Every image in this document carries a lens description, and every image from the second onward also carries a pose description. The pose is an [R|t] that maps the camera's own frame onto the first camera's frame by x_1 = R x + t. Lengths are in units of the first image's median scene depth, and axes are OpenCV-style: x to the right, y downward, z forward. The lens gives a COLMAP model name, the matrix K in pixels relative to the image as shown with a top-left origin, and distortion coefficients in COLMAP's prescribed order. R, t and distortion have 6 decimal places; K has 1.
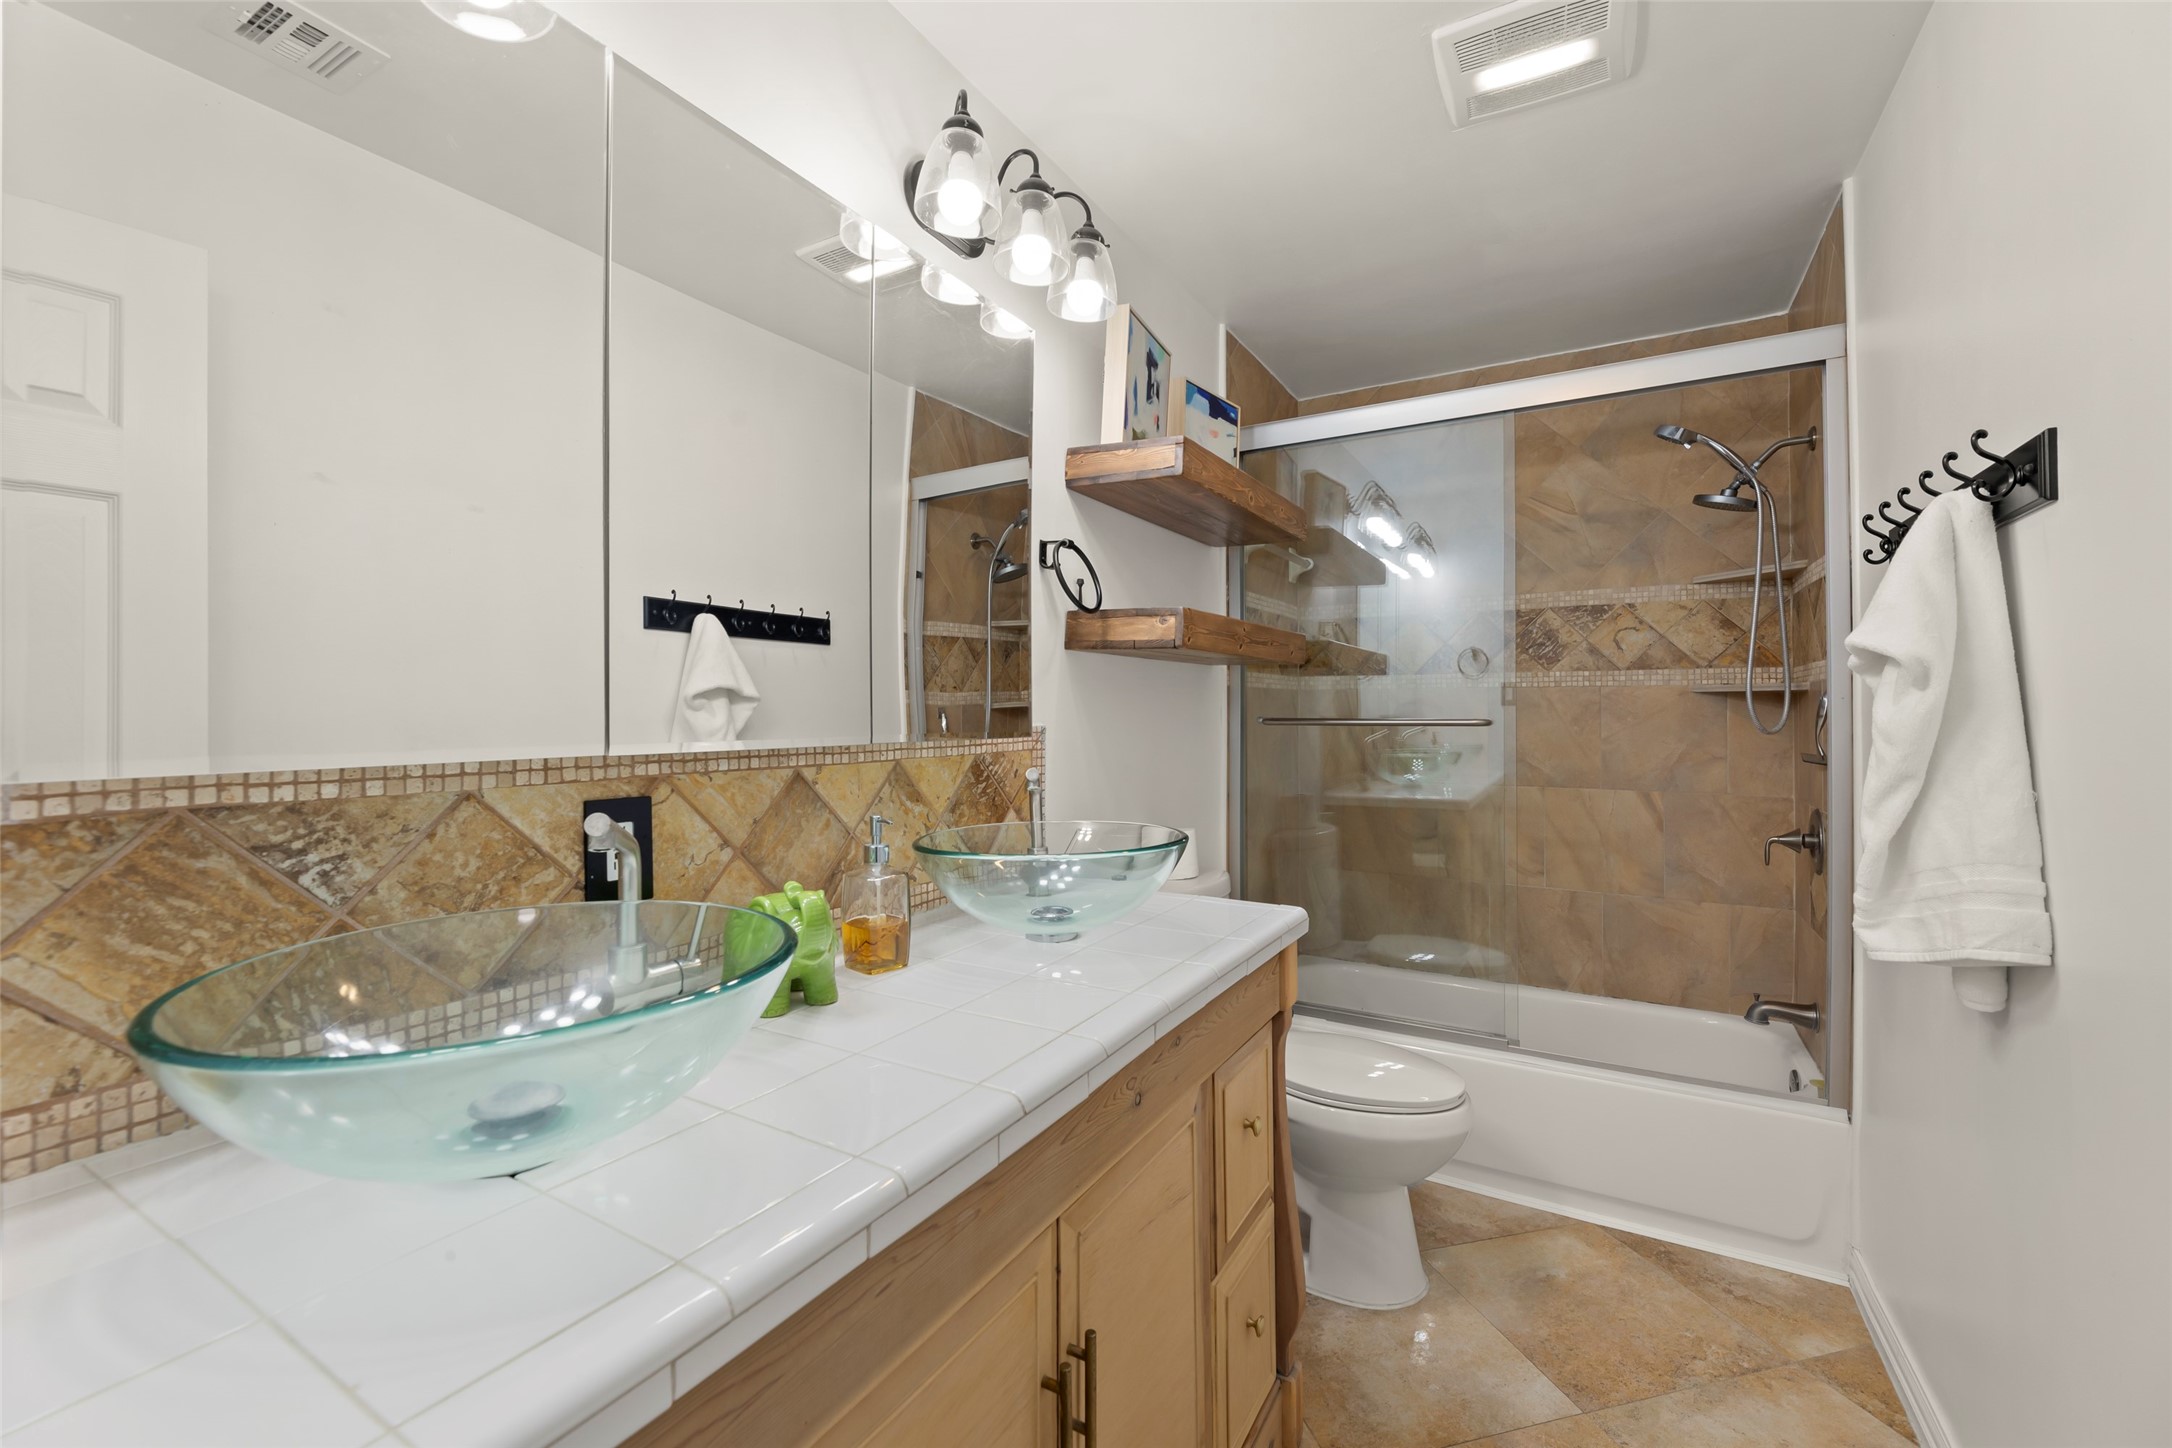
lens RADIAL K [[874.0, 0, 1079.2], [0, 874.0, 710.7], [0, 0, 1]] dist [0.001206, -0.000211]
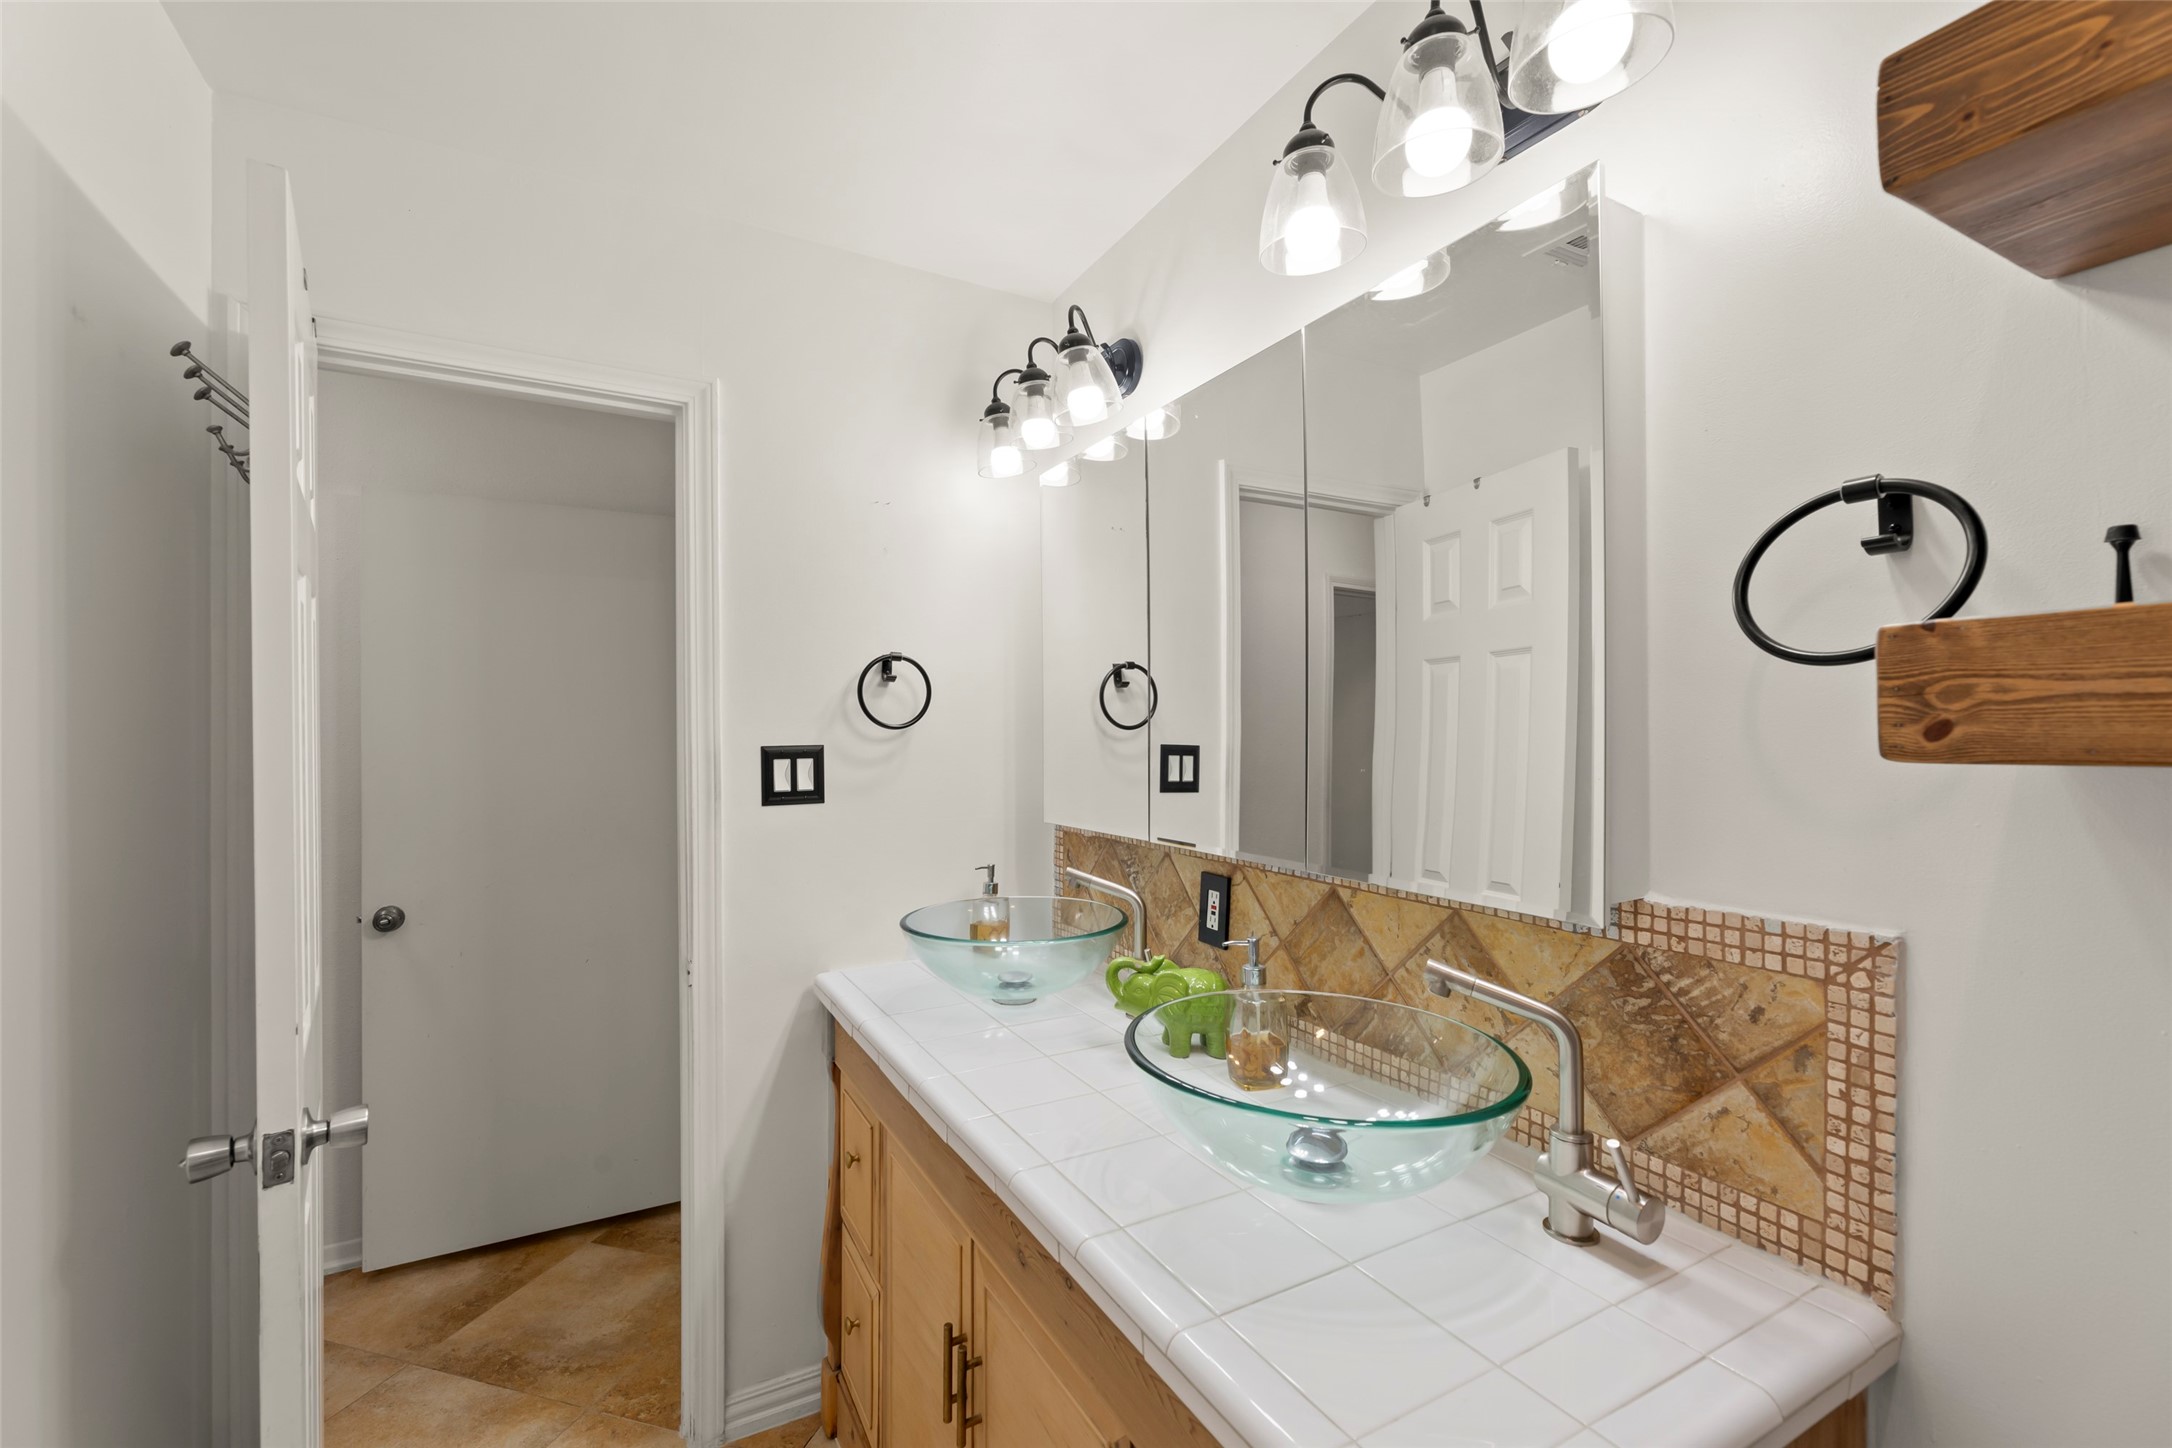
lens RADIAL K [[874.0, 0, 1074.4], [0, 874.0, 733.7], [0, 0, 1]] dist [0.001206, -0.000211]
pose [[-0.487264, 0.001126, -0.873254, 0.719851], [0.002037, 0.999998, 0.000153, -0.113383], [0.873253, -0.001704, -0.487265, 1.234348]]
